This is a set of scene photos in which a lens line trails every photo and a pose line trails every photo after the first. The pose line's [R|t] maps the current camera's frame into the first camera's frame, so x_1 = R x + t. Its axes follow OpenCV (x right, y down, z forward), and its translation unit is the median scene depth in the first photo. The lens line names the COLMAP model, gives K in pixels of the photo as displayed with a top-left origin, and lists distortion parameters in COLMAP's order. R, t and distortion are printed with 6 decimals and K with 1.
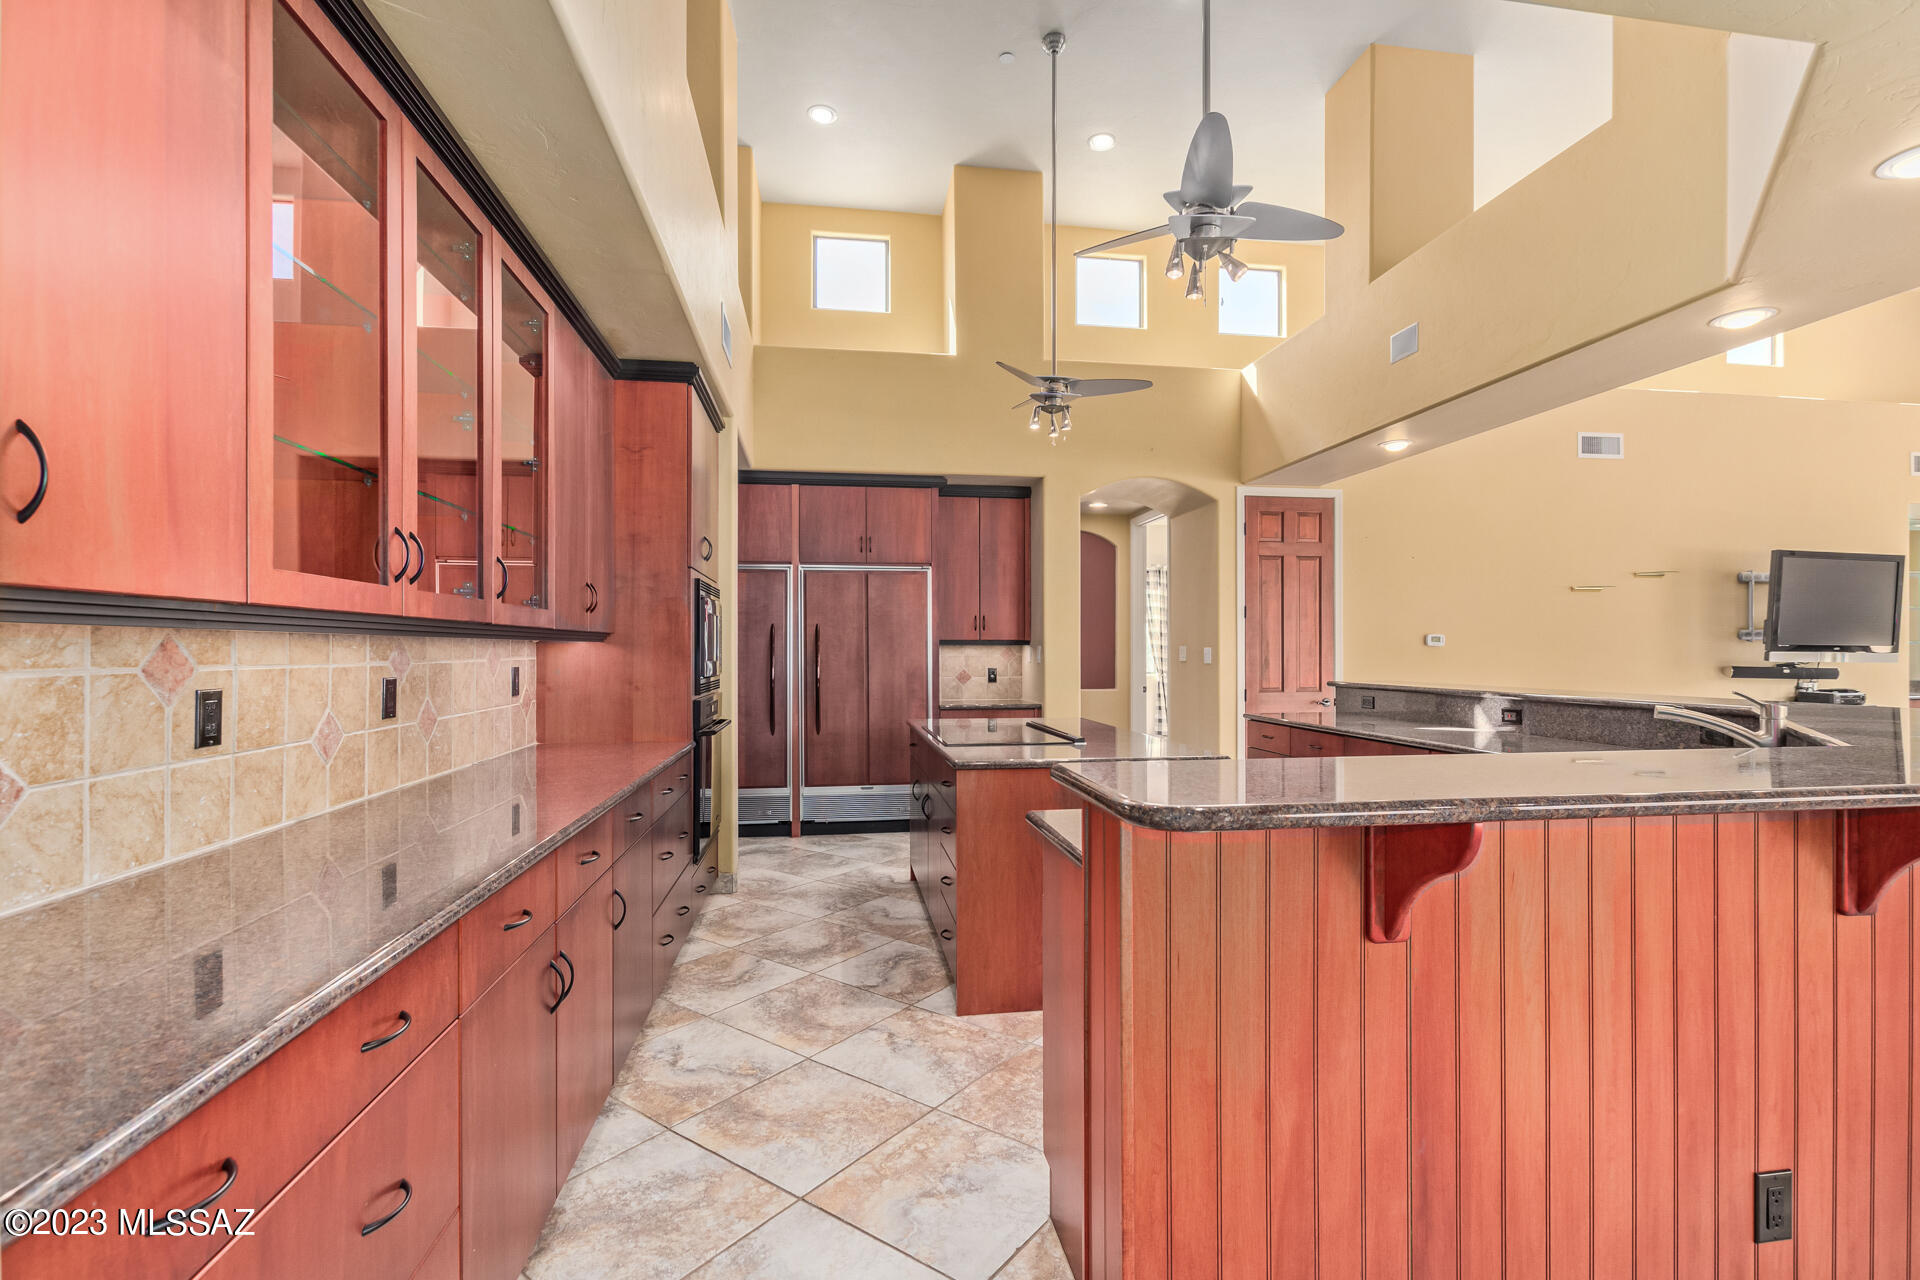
lens RADIAL K [[878.9, 0, 969.8], [0, 878.9, 635.1], [0, 0, 1]] dist [-0.002868, -0.000105]
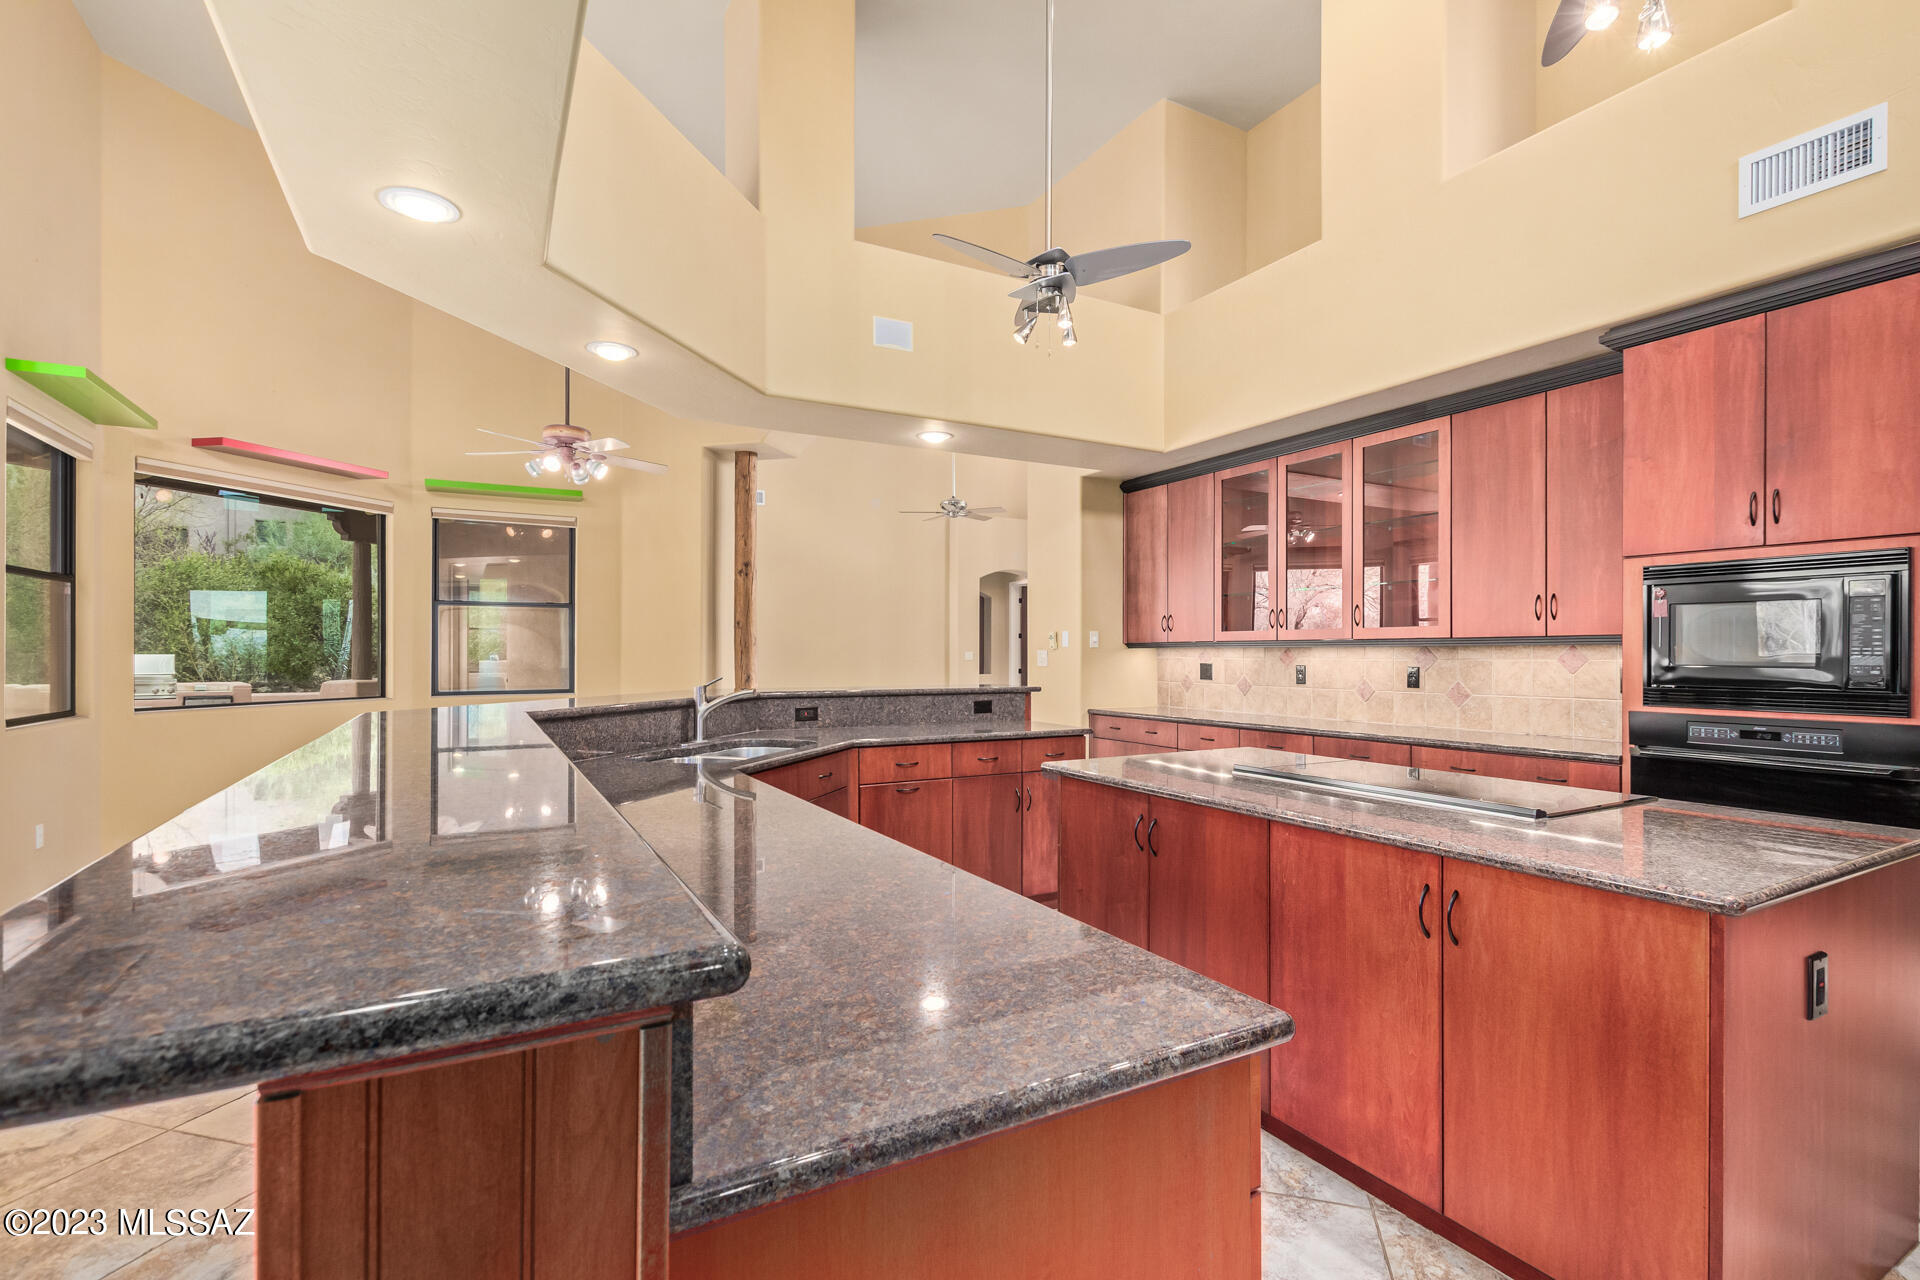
lens RADIAL K [[878.9, 0, 969.8], [0, 878.9, 635.1], [0, 0, 1]] dist [-0.002868, -0.000105]
pose [[-0.937229, -0.007629, -0.348630, 0.569993], [0.005733, 0.999288, -0.037280, 0.026501], [0.348666, -0.036938, -0.936519, 1.514966]]
